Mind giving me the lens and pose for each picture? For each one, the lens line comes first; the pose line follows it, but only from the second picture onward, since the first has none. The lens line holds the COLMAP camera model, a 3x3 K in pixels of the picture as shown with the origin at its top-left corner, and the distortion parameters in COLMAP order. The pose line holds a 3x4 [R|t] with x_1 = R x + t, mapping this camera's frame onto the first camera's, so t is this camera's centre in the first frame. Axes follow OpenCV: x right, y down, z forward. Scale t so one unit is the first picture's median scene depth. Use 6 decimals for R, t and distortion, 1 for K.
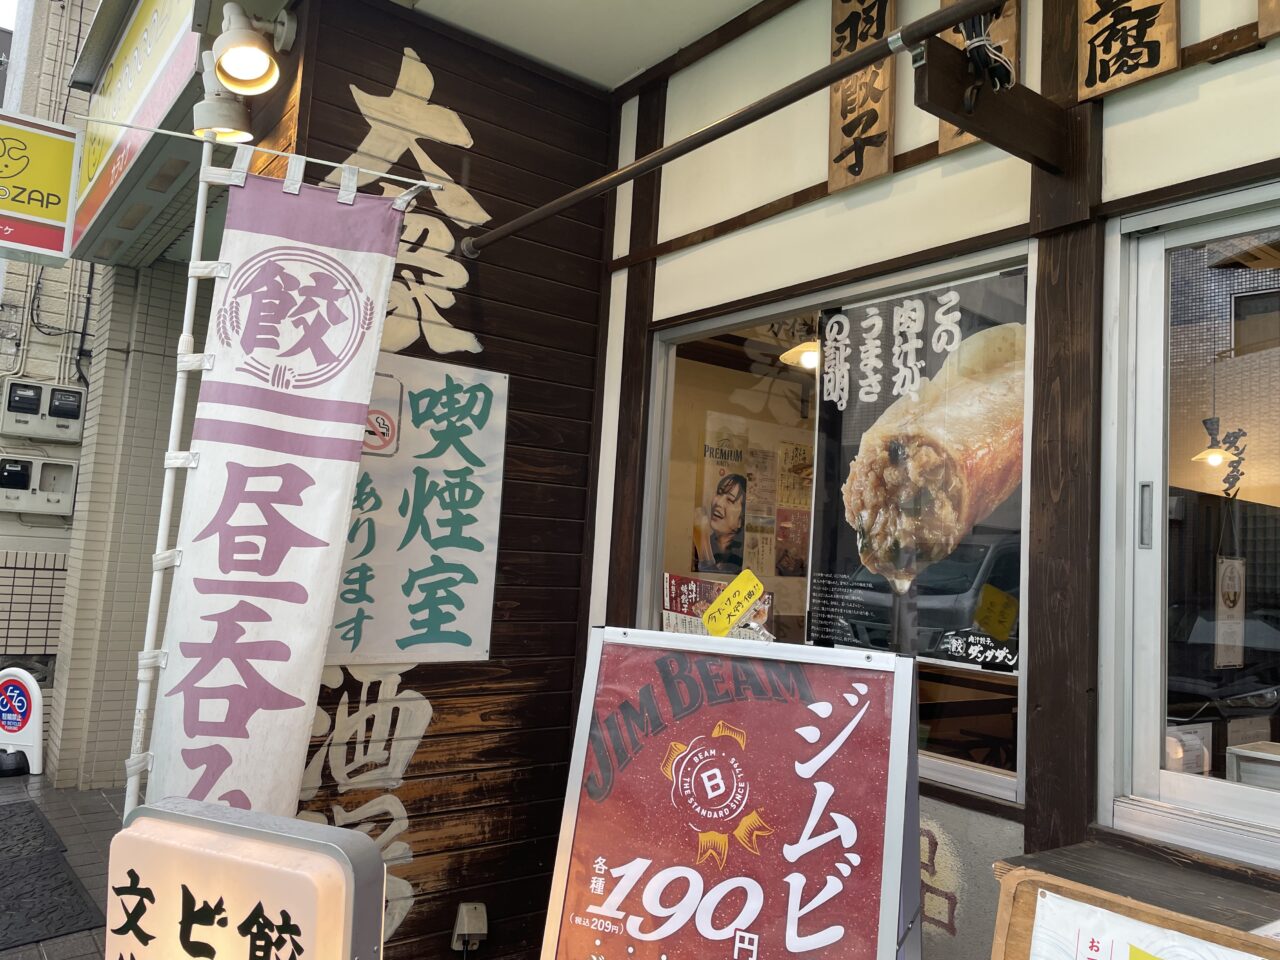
lens RADIAL K [[977.1, 0, 652.8], [0, 977.1, 469.7], [0, 0, 1]] dist [0.079542, -0.083935]
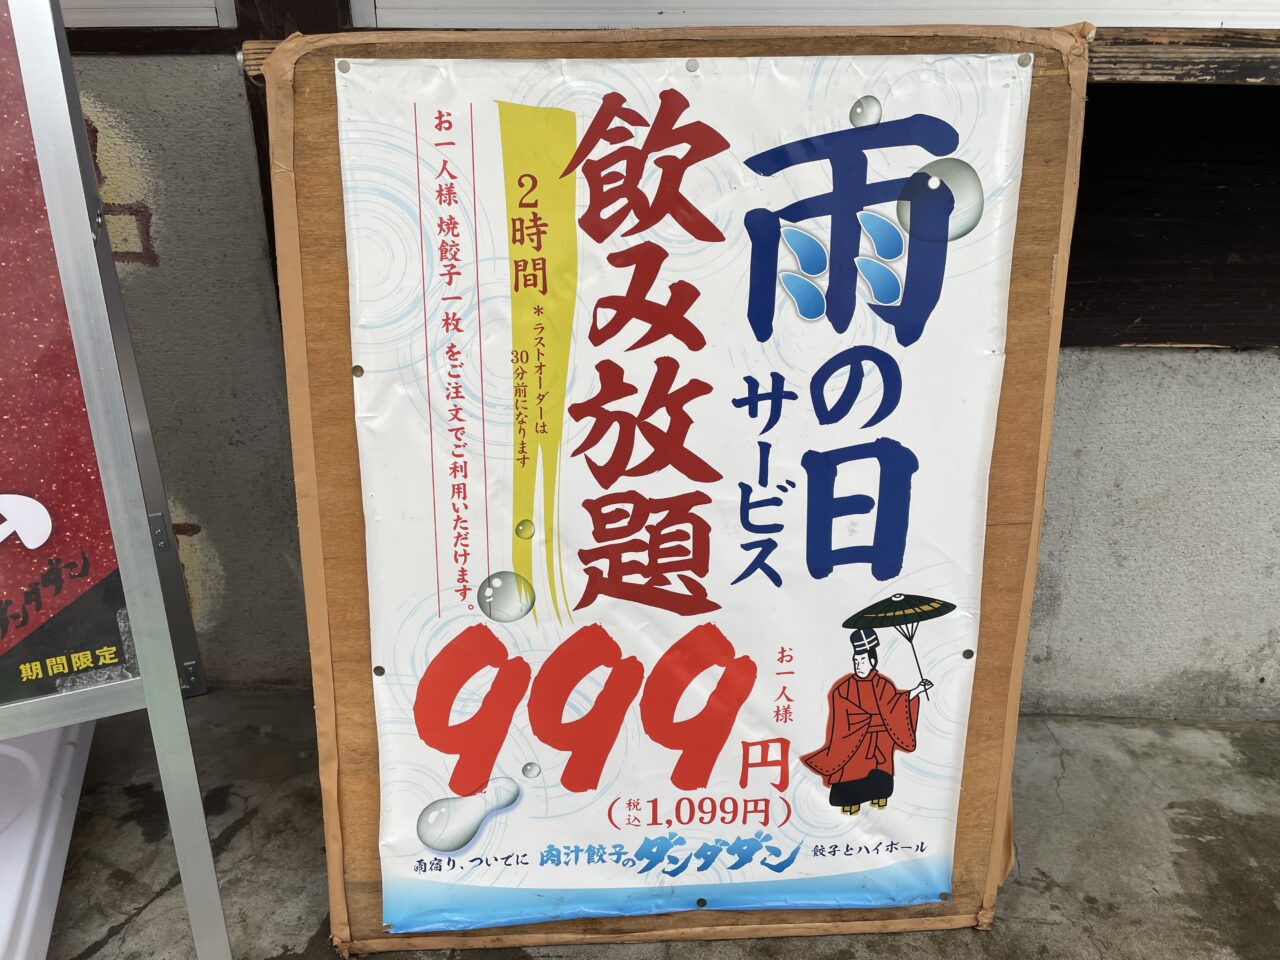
lens RADIAL K [[977.1, 0, 644.7], [0, 977.1, 467.5], [0, 0, 1]] dist [0.079542, -0.083935]
pose [[0.636237, -0.332070, 0.696371, 0.013041], [-0.025535, 0.893068, 0.449197, 0.252367], [-0.771071, -0.303577, 0.559723, 0.314668]]
